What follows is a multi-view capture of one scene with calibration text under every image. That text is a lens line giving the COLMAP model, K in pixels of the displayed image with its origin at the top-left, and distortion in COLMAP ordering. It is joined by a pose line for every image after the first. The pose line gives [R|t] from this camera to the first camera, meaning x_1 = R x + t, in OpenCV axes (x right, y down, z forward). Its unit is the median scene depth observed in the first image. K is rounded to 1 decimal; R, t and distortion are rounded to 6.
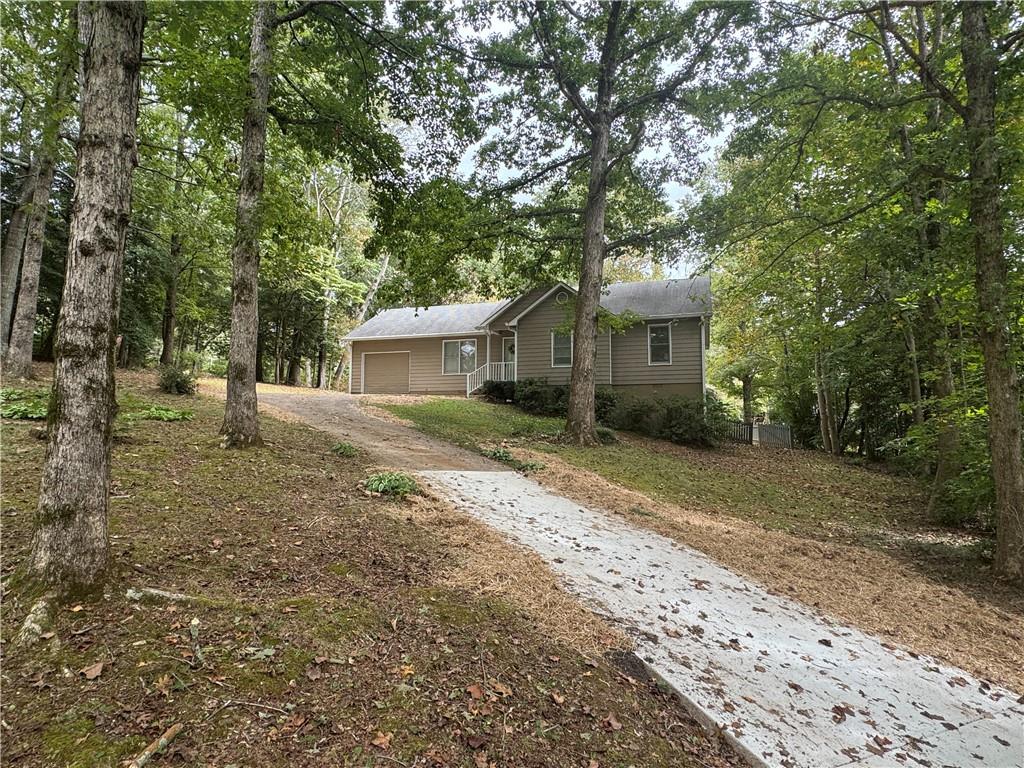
lens RADIAL K [[573.9, 0, 508.5], [0, 573.9, 385.9], [0, 0, 1]] dist [-0.000992, -0.000065]
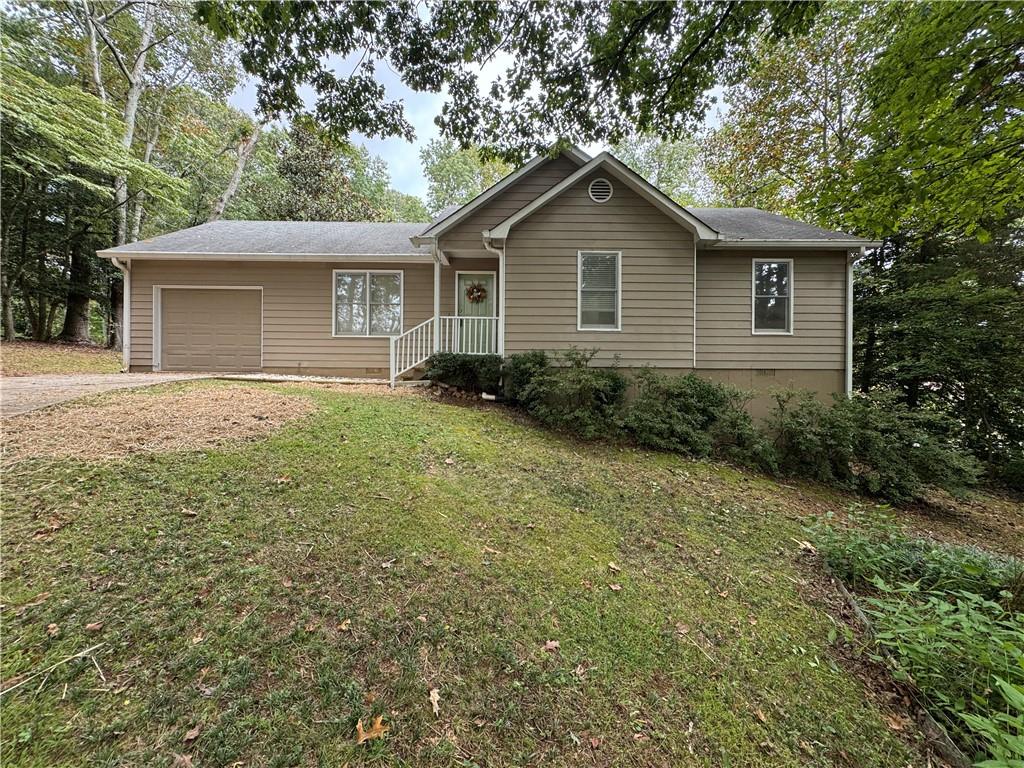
lens RADIAL K [[407.2, 0, 512.0], [0, 407.2, 384.7], [0, 0, 1]] dist [-0.002968, 0.000041]
pose [[0.947425, 0.000722, 0.319978, -0.082895], [-0.030296, 0.995708, 0.087455, -0.013686], [-0.318542, -0.092551, 0.943380, 0.621296]]
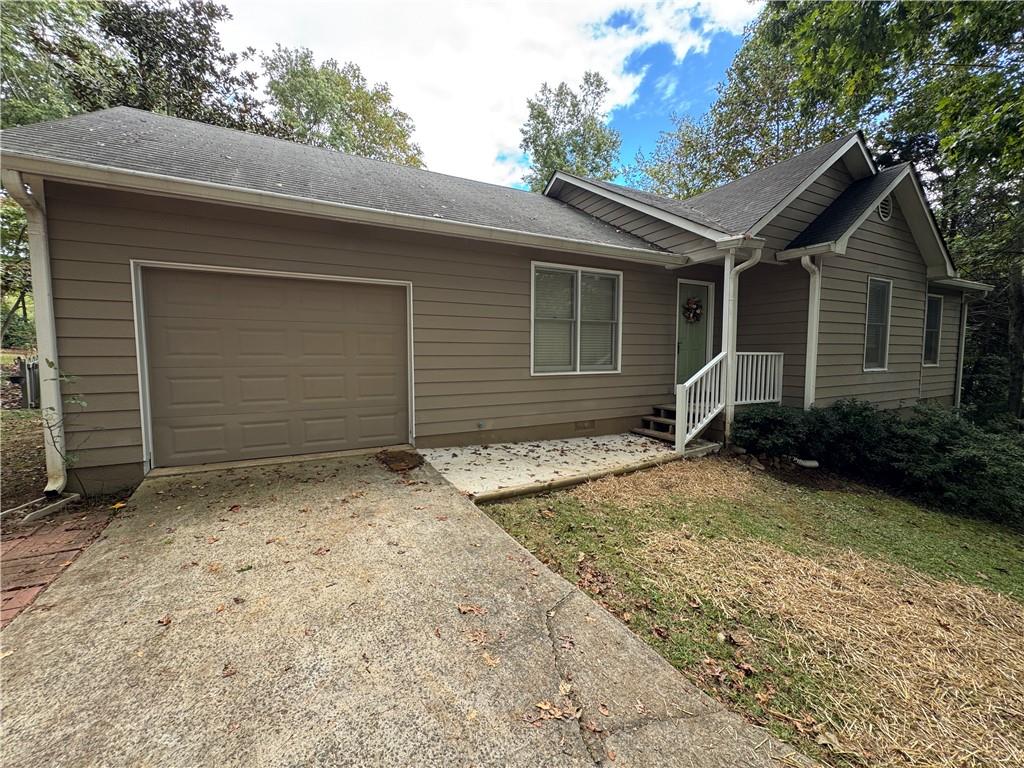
lens RADIAL K [[407.2, 0, 512.3], [0, 407.2, 384.8], [0, 0, 1]] dist [-0.002968, 0.000041]
pose [[0.700773, -0.060110, 0.710847, -0.288301], [-0.054338, 0.989051, 0.137203, -0.045267], [-0.711312, -0.134774, 0.689834, 0.886952]]
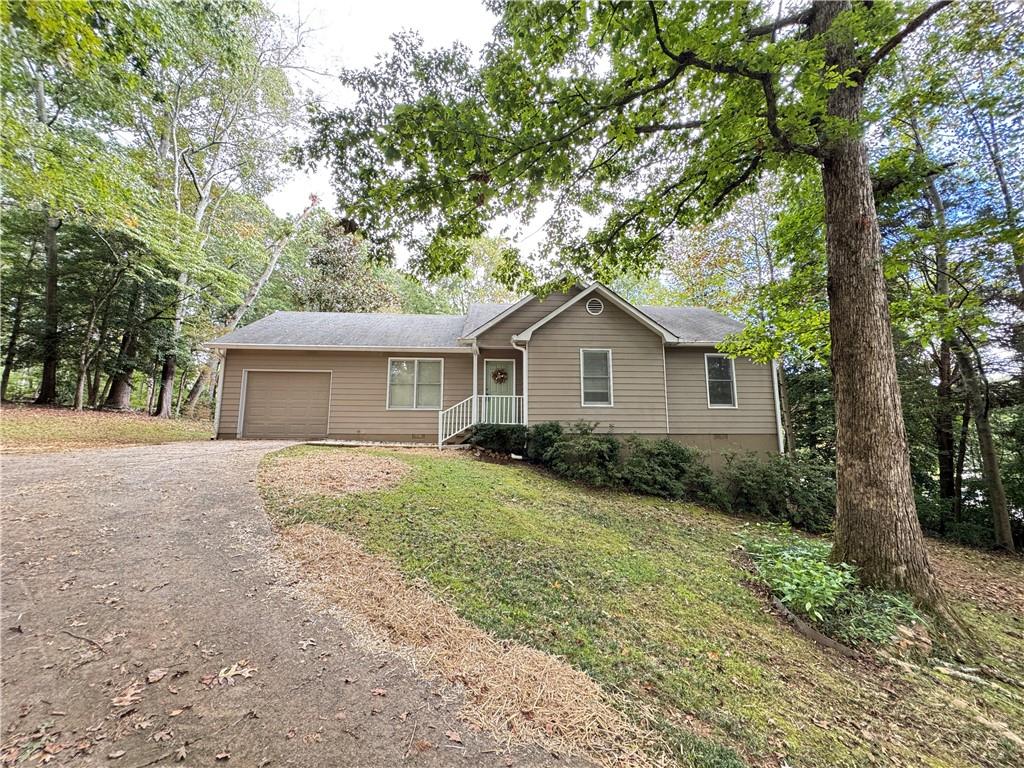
lens RADIAL K [[407.2, 0, 512.2], [0, 407.2, 384.6], [0, 0, 1]] dist [-0.002968, 0.000041]
pose [[0.929203, 0.046895, 0.366583, -0.159195], [-0.027522, 0.997943, -0.057900, -0.025707], [-0.368544, 0.043711, 0.928582, 0.536301]]
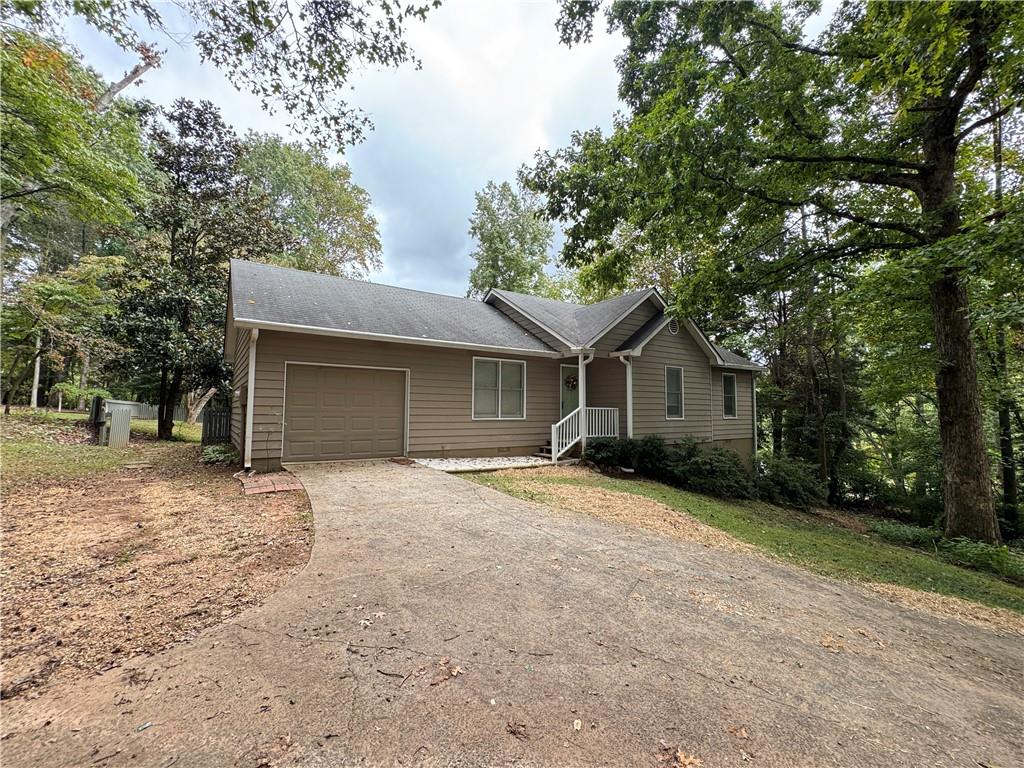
lens RADIAL K [[446.4, 0, 513.7], [0, 446.4, 385.1], [0, 0, 1]] dist [0.000347, 0.000130]
pose [[0.607364, 0.046787, 0.793045, -0.445631], [-0.068745, 0.997615, -0.006207, -0.054006], [-0.791444, -0.050748, 0.609132, 0.737406]]
